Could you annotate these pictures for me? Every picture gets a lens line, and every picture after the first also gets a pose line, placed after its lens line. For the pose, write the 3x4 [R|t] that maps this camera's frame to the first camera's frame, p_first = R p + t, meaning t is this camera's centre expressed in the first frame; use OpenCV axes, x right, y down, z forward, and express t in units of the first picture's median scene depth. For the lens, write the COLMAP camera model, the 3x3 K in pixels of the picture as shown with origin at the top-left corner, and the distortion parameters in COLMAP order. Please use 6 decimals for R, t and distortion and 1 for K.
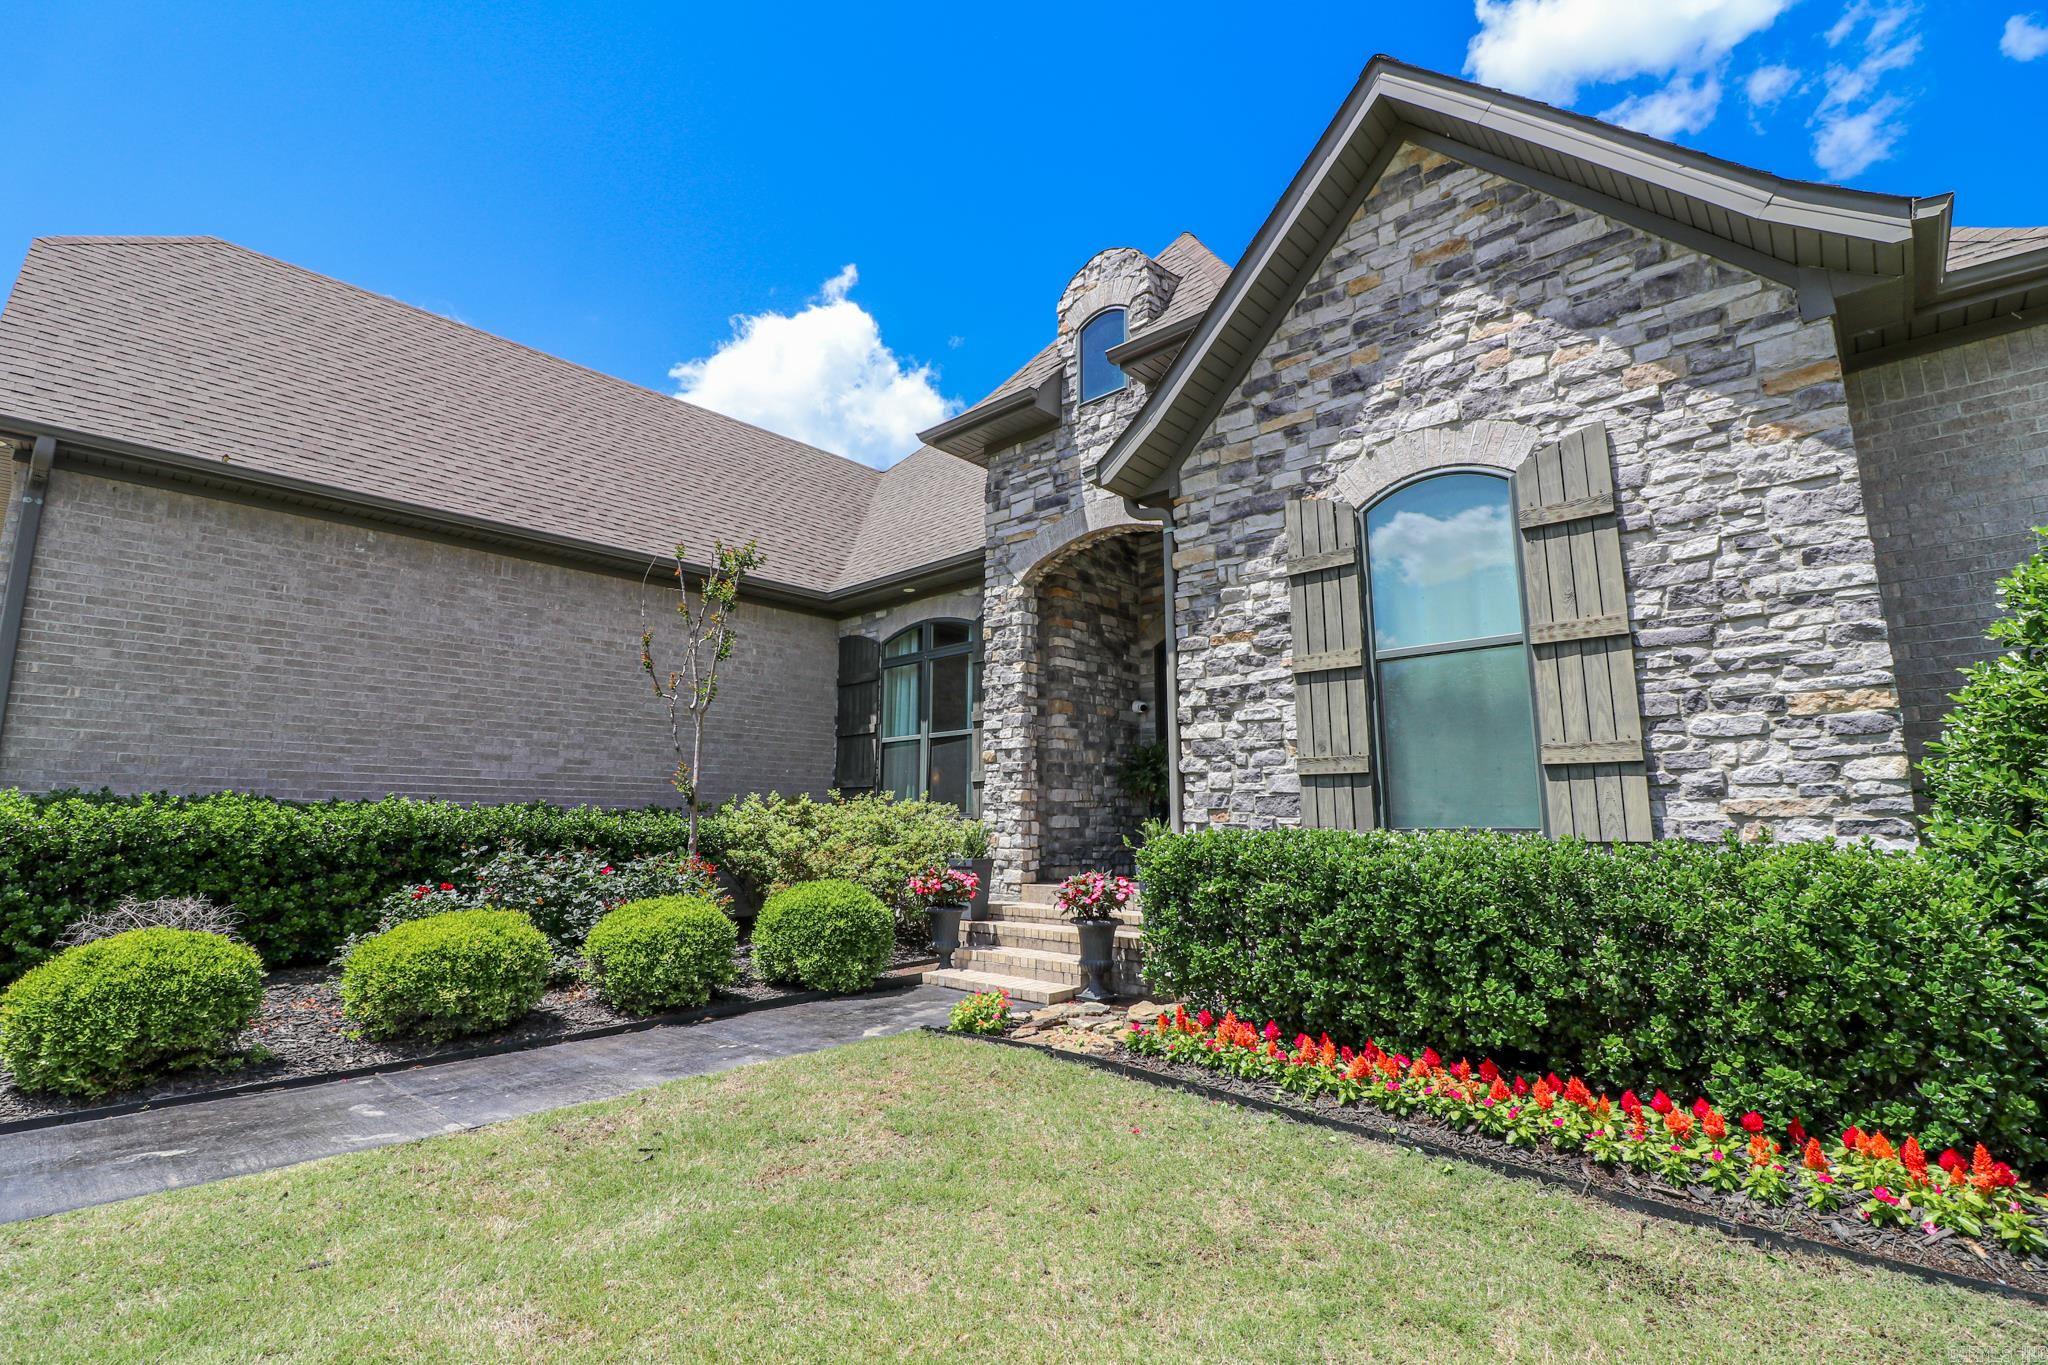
lens RADIAL K [[943.8, 0, 1009.1], [0, 943.8, 663.6], [0, 0, 1]] dist [-0.000955, -0.013062]
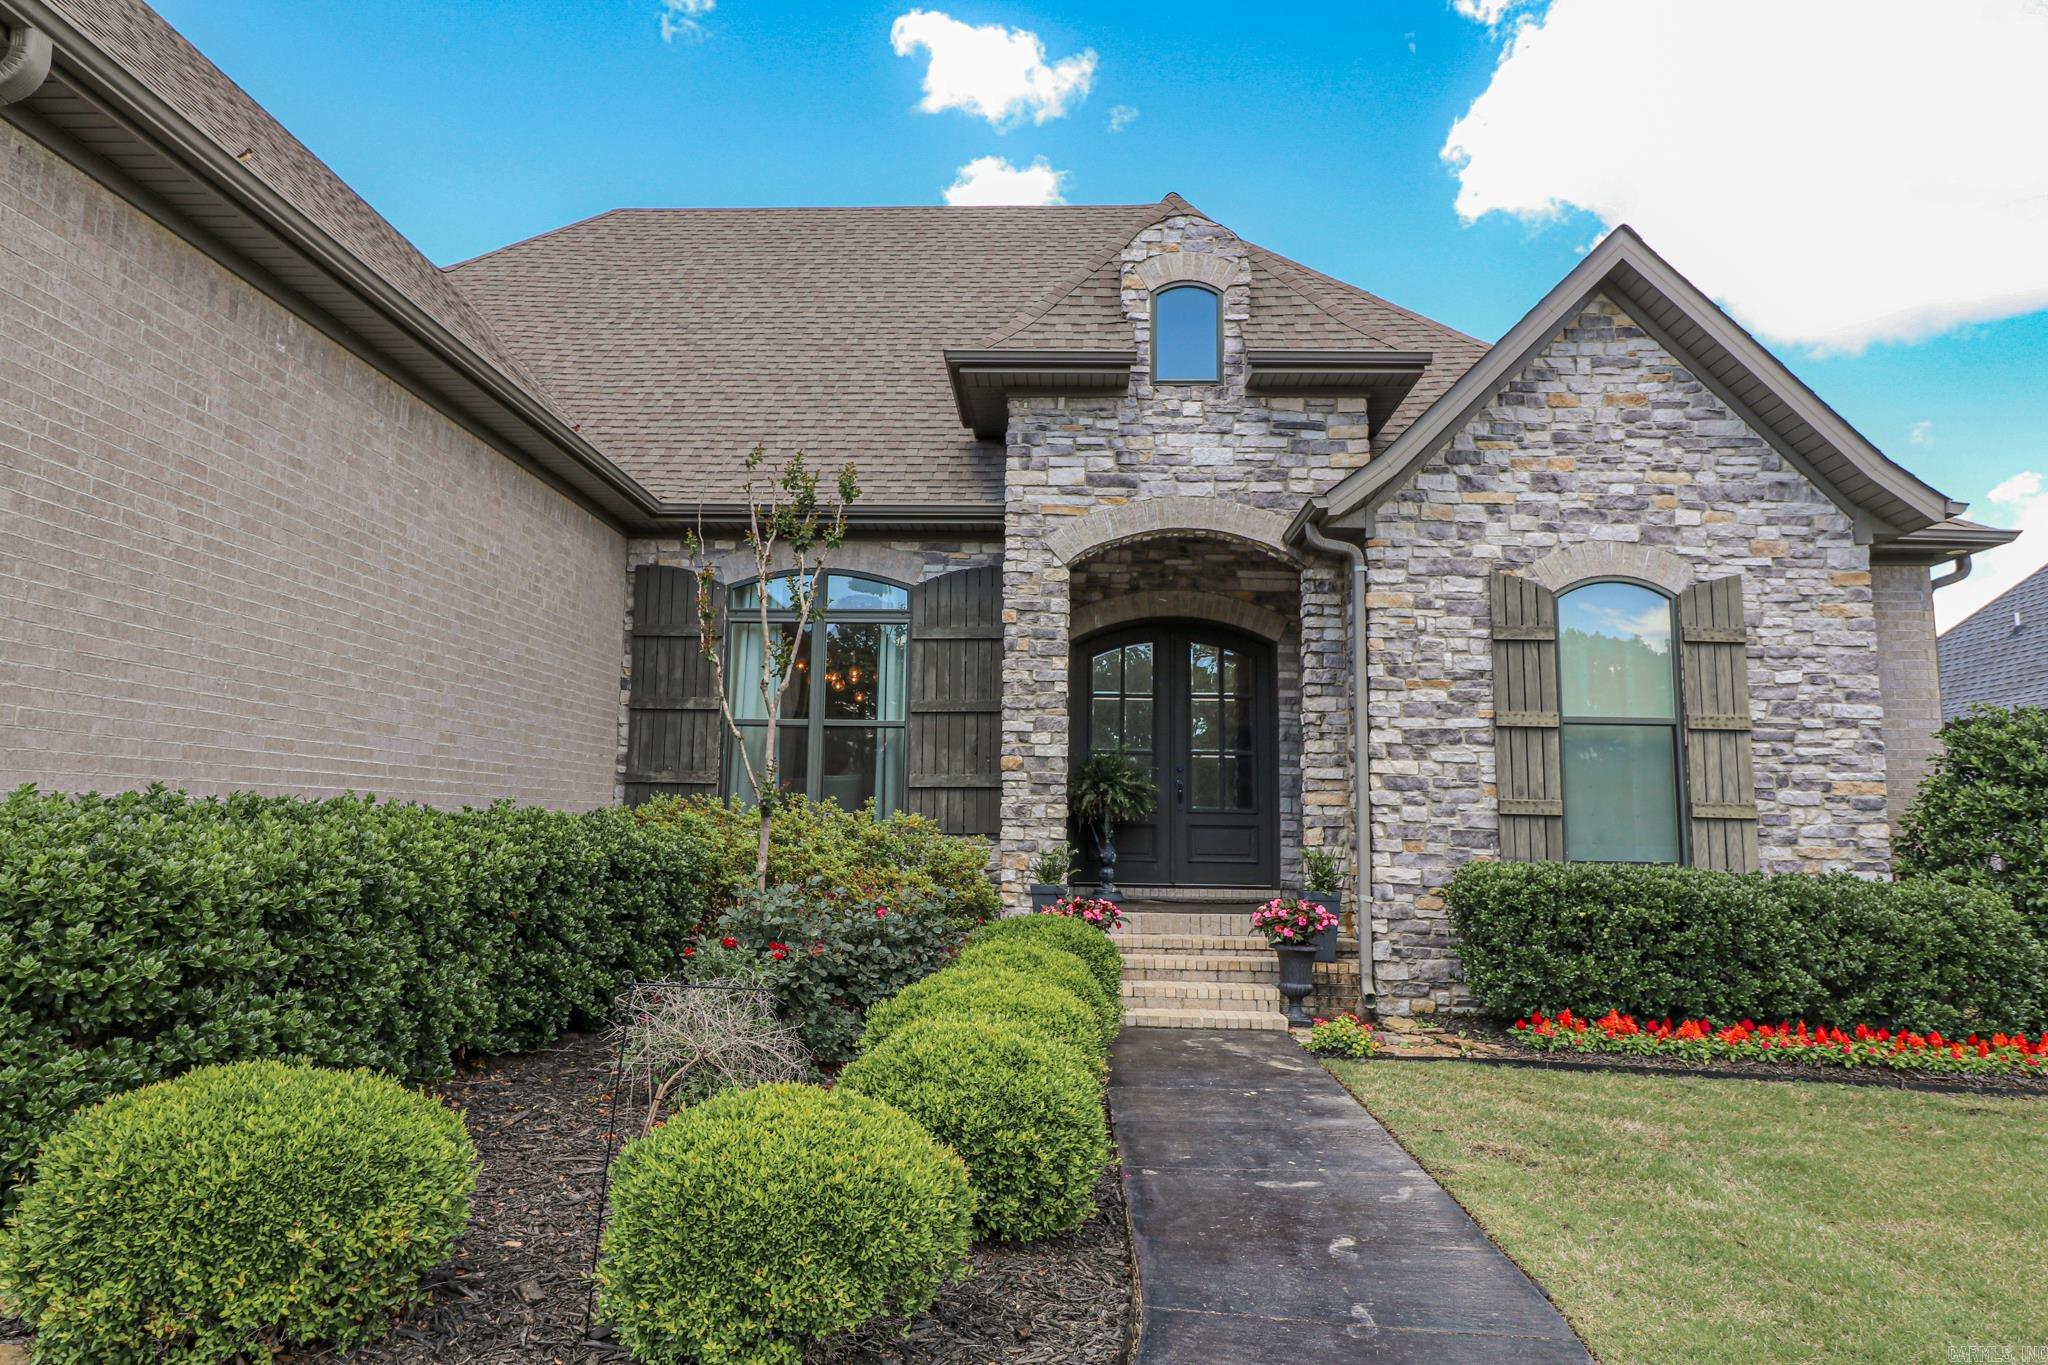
lens RADIAL K [[1328.4, 0, 1011.0], [0, 1328.4, 660.7], [0, 0, 1]] dist [0.004270, -0.000386]
pose [[0.748244, 0.094872, 0.656606, -1.190755], [-0.131596, 0.991281, 0.006734, -0.000919], [-0.650241, -0.091445, 0.754204, 0.162955]]
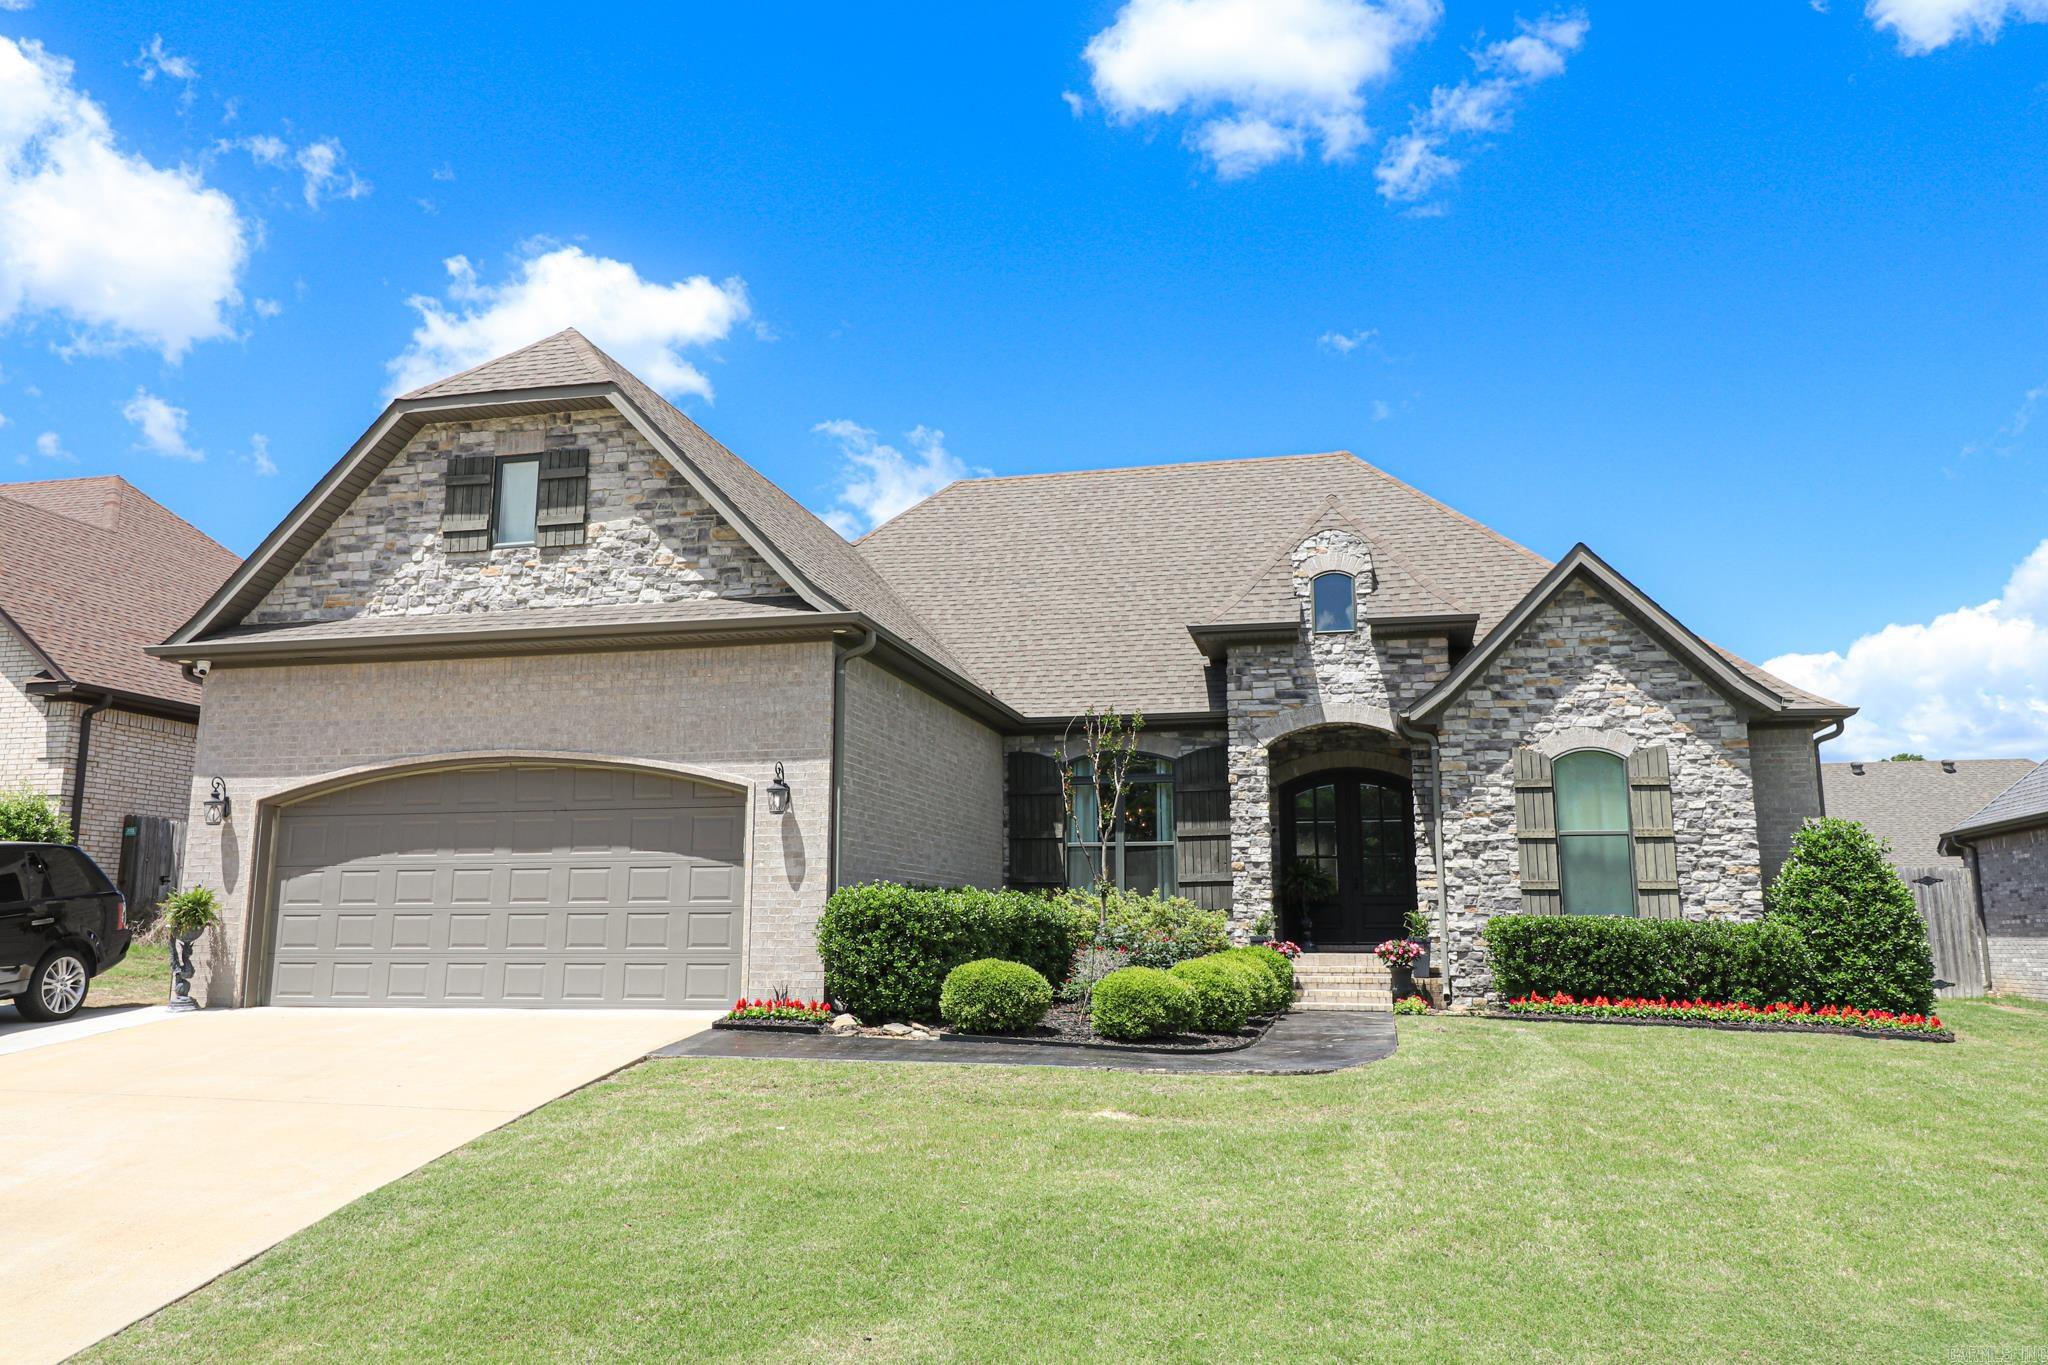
lens RADIAL K [[1541.4, 0, 1001.2], [0, 1541.4, 654.5], [0, 0, 1]] dist [0.004605, 0.000018]
pose [[0.862342, 0.093720, 0.497576, -2.238329], [-0.090343, 0.995431, -0.030920, -0.171498], [-0.498201, -0.018289, 0.866869, -1.238439]]
